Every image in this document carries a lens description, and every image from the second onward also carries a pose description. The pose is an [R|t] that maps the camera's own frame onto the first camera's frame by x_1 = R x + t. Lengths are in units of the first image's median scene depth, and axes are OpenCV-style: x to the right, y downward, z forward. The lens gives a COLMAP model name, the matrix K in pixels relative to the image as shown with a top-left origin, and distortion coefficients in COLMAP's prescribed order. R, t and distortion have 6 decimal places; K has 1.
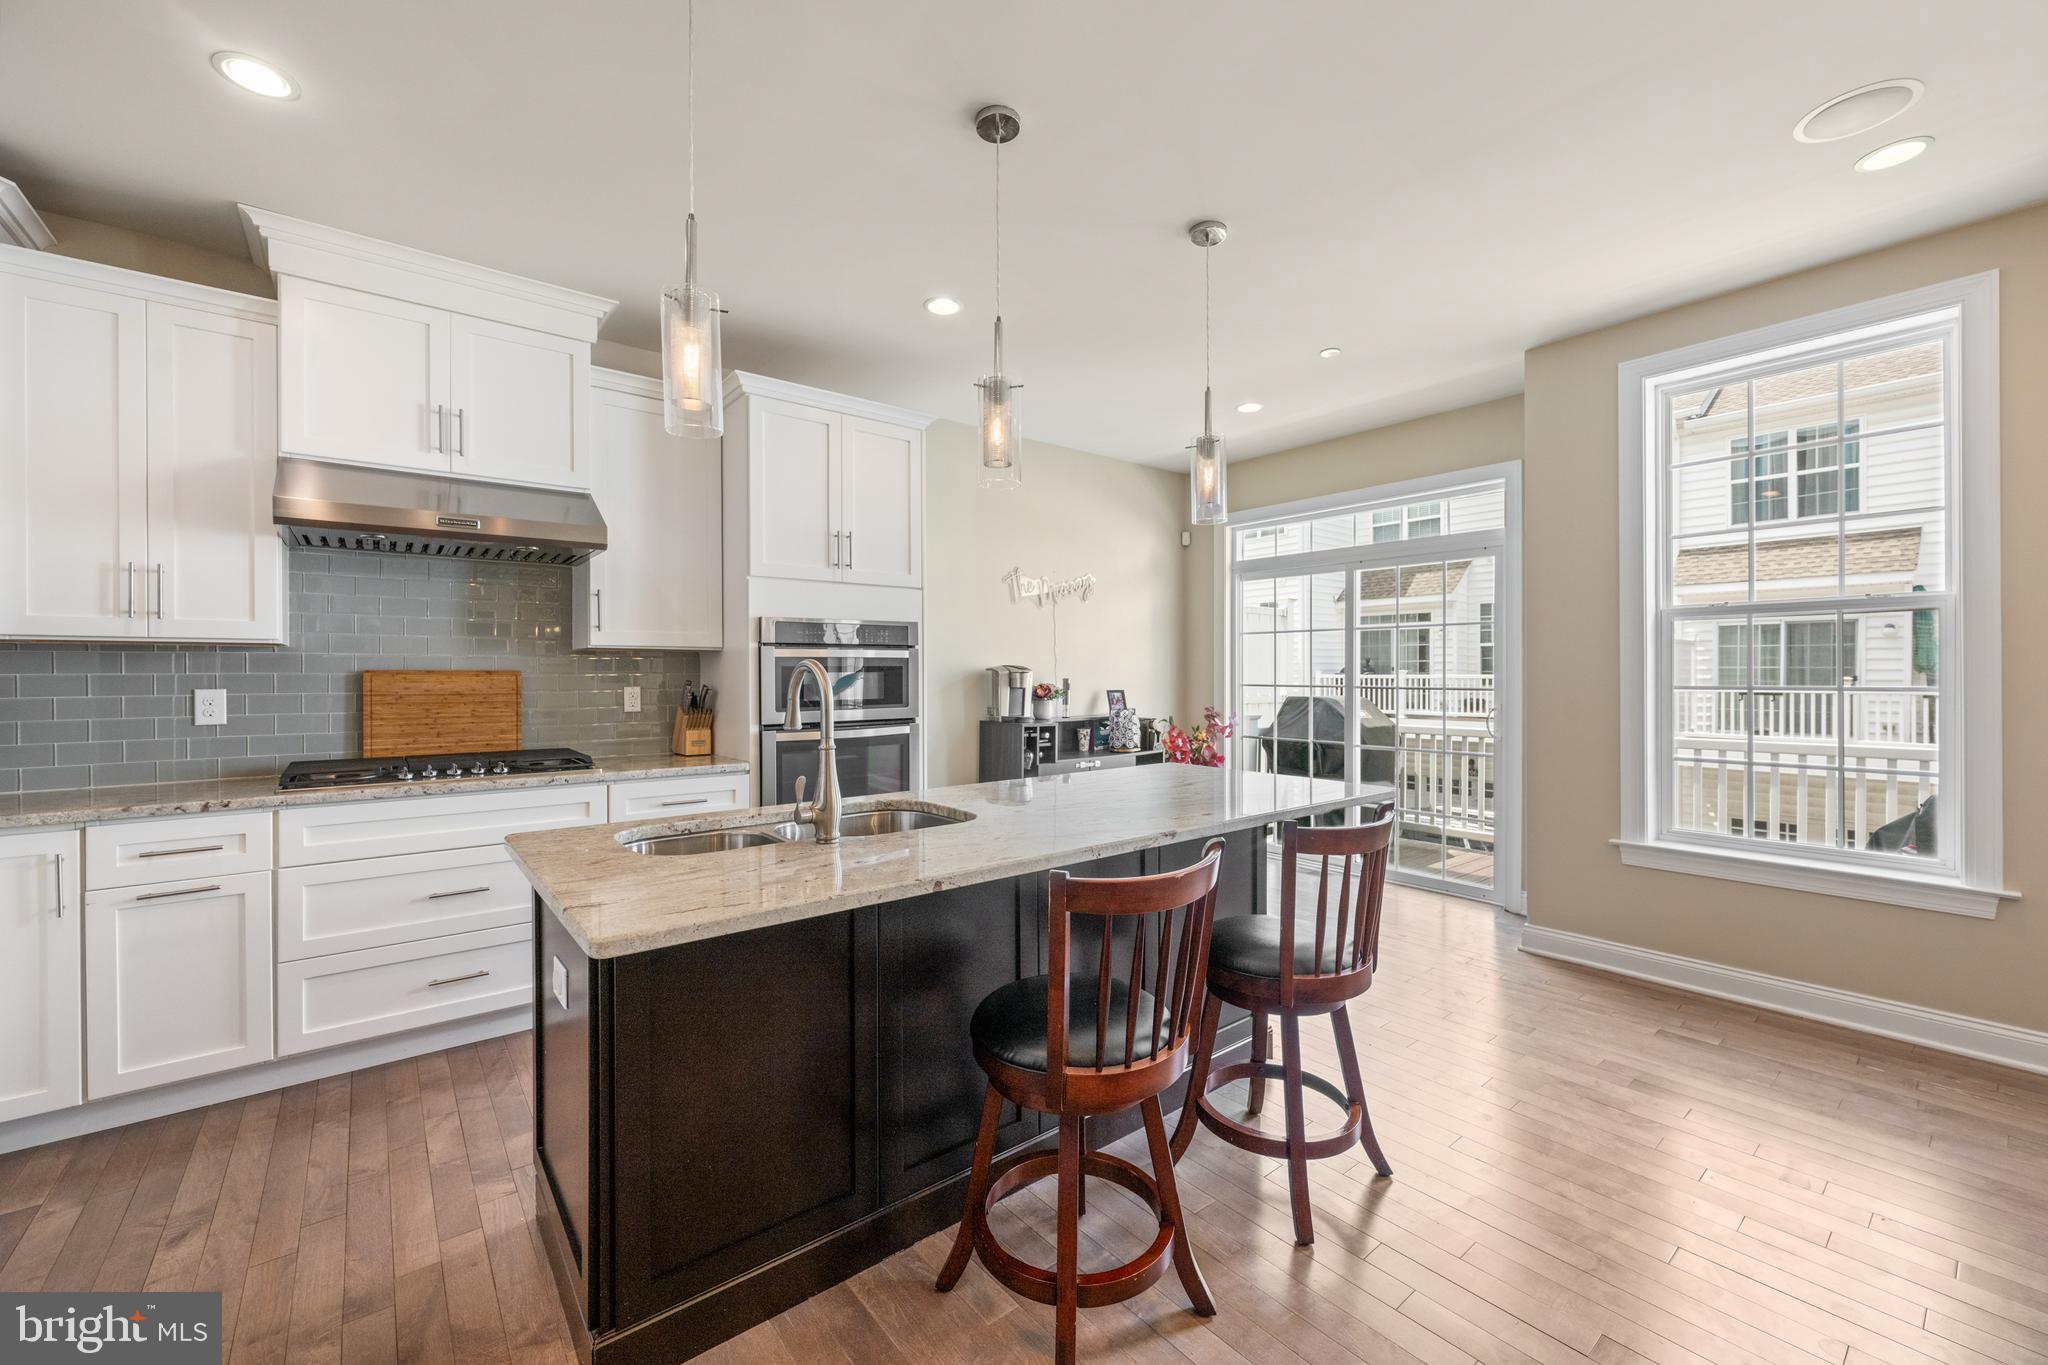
lens RADIAL K [[817.2, 0, 1012.1], [0, 817.2, 671.8], [0, 0, 1]] dist [-0.002097, 0.000649]
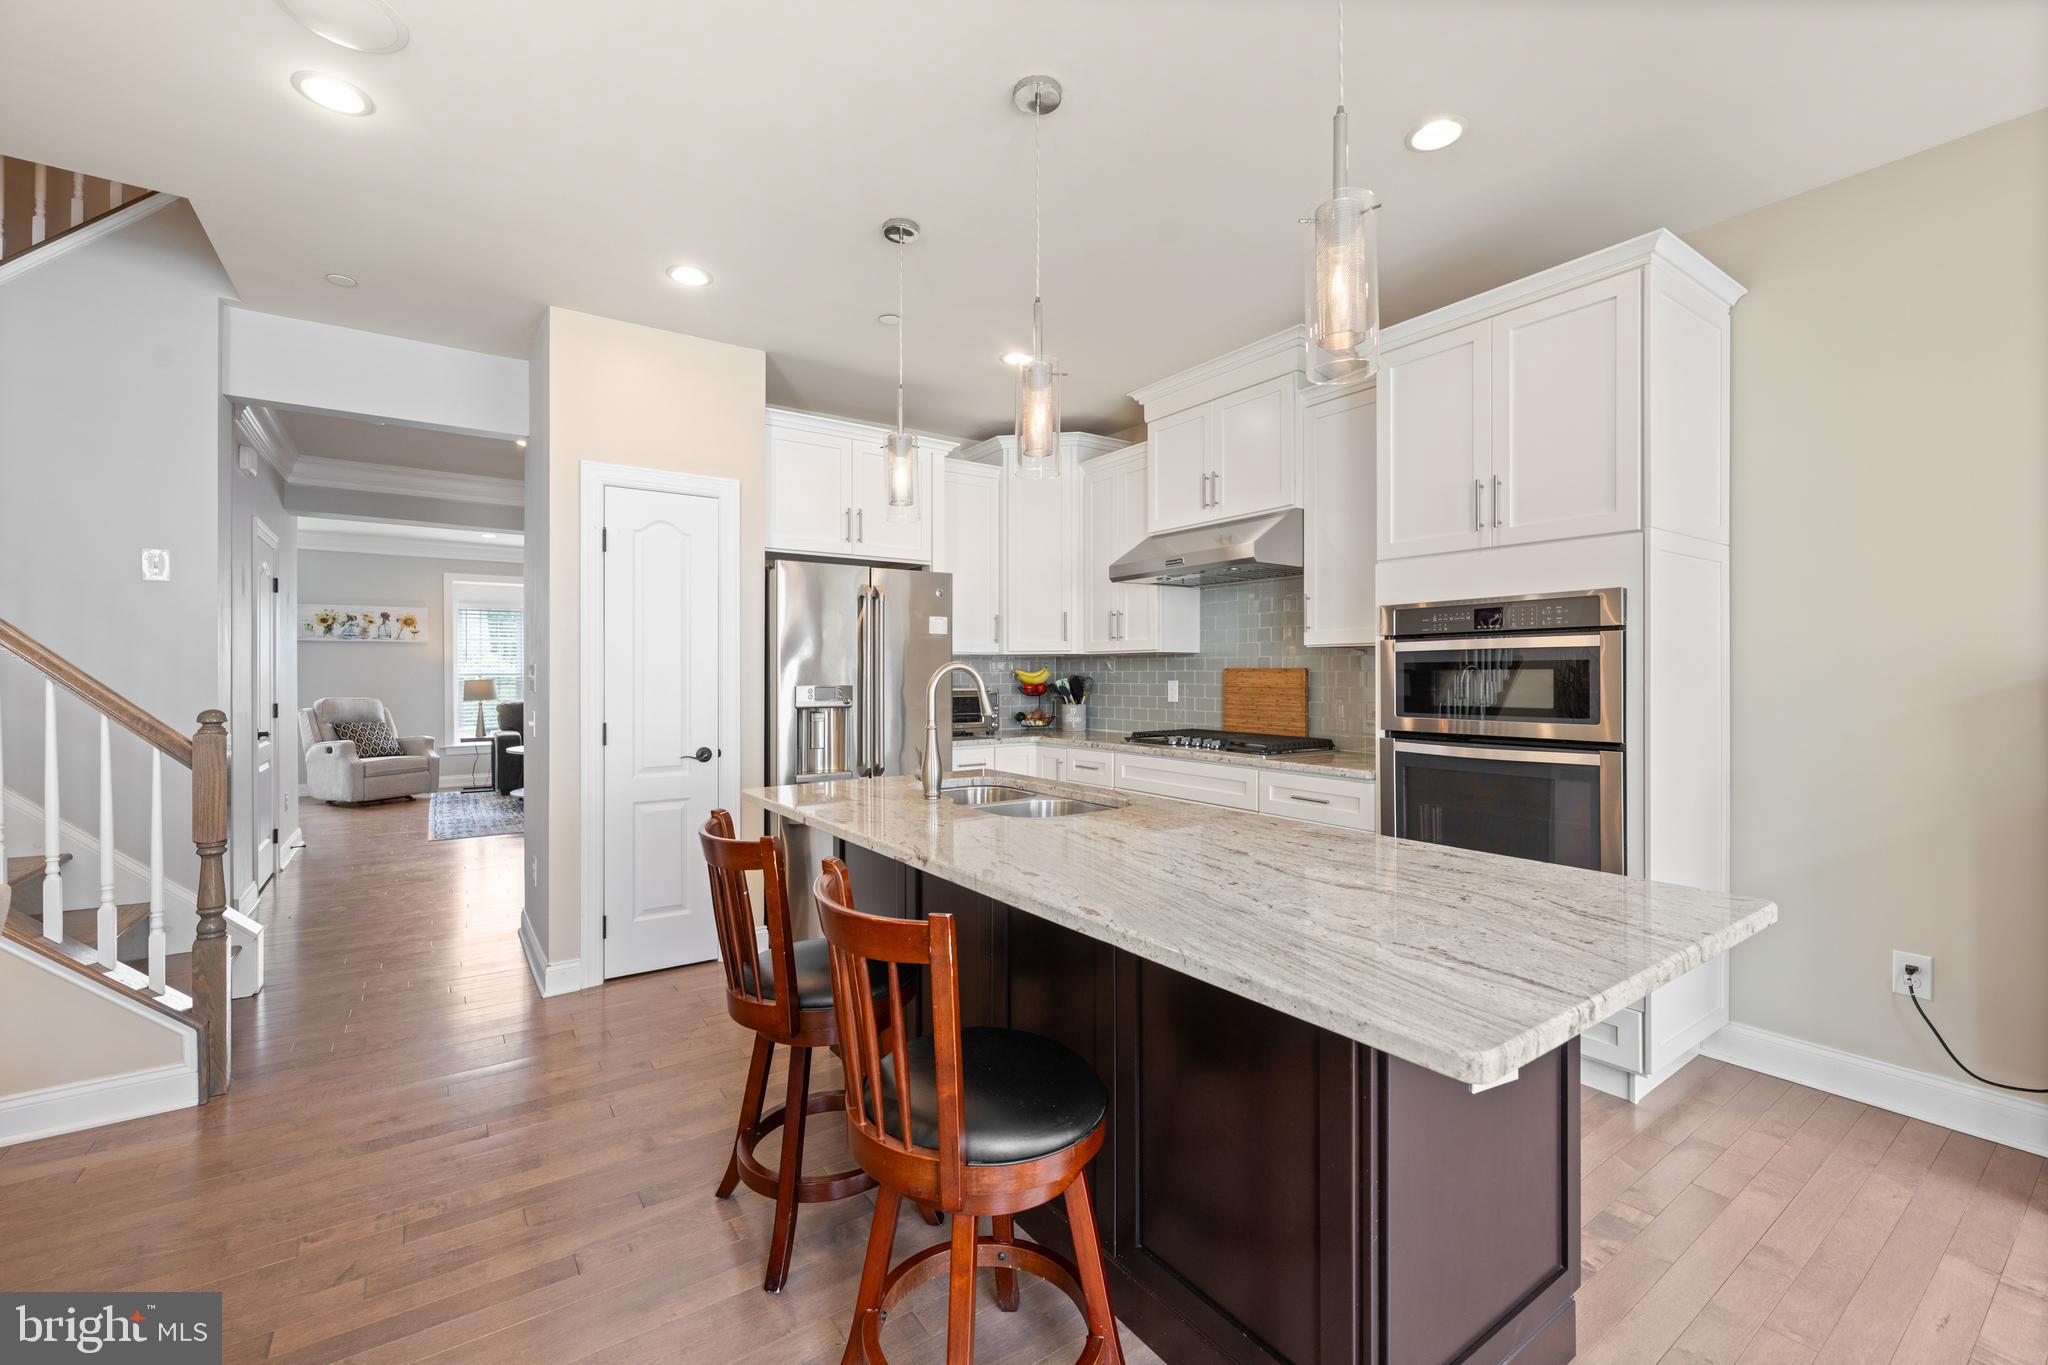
lens RADIAL K [[847.4, 0, 1015.0], [0, 847.4, 670.0], [0, 0, 1]] dist [0.000636, -0.000561]
pose [[-0.071644, 0.000022, -0.997430, 0.579598], [0.003856, 0.999993, -0.000255, -0.000510], [0.997423, -0.003864, -0.071644, 0.623907]]
